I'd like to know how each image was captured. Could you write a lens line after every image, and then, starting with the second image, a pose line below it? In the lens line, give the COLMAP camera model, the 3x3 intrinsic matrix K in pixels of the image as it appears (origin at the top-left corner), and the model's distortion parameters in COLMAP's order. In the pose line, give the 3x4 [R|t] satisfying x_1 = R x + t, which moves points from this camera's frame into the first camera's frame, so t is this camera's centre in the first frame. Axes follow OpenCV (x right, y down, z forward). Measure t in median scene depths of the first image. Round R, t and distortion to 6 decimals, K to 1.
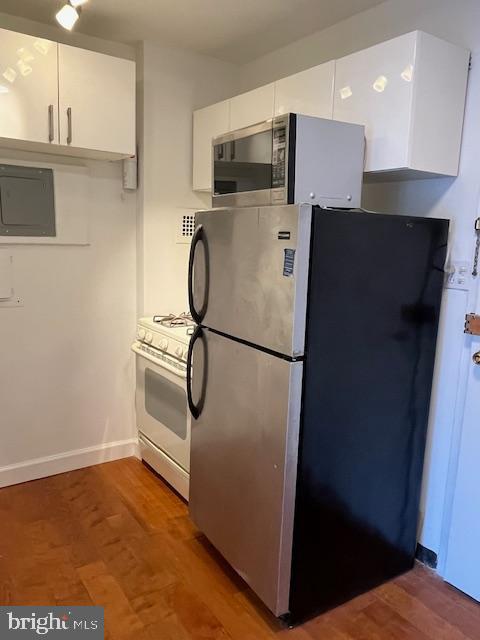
lens RADIAL K [[478.8, 0, 240.8], [0, 478.8, 313.1], [0, 0, 1]] dist [0.002742, -0.001326]
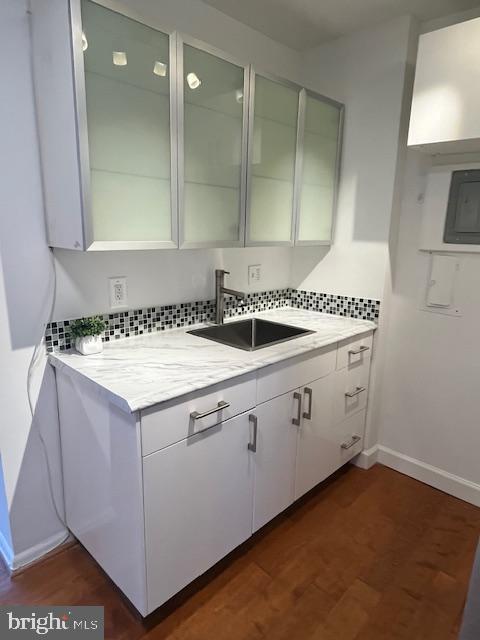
lens RADIAL K [[392.1, 0, 240.0], [0, 392.1, 320.0], [0, 0, 1]] dist [0.000706, 0.000513]
pose [[0.204529, 0.197314, -0.958767, 0.228903], [-0.175407, 0.971007, 0.162414, -0.062018], [0.963016, 0.134956, 0.233210, 0.411517]]
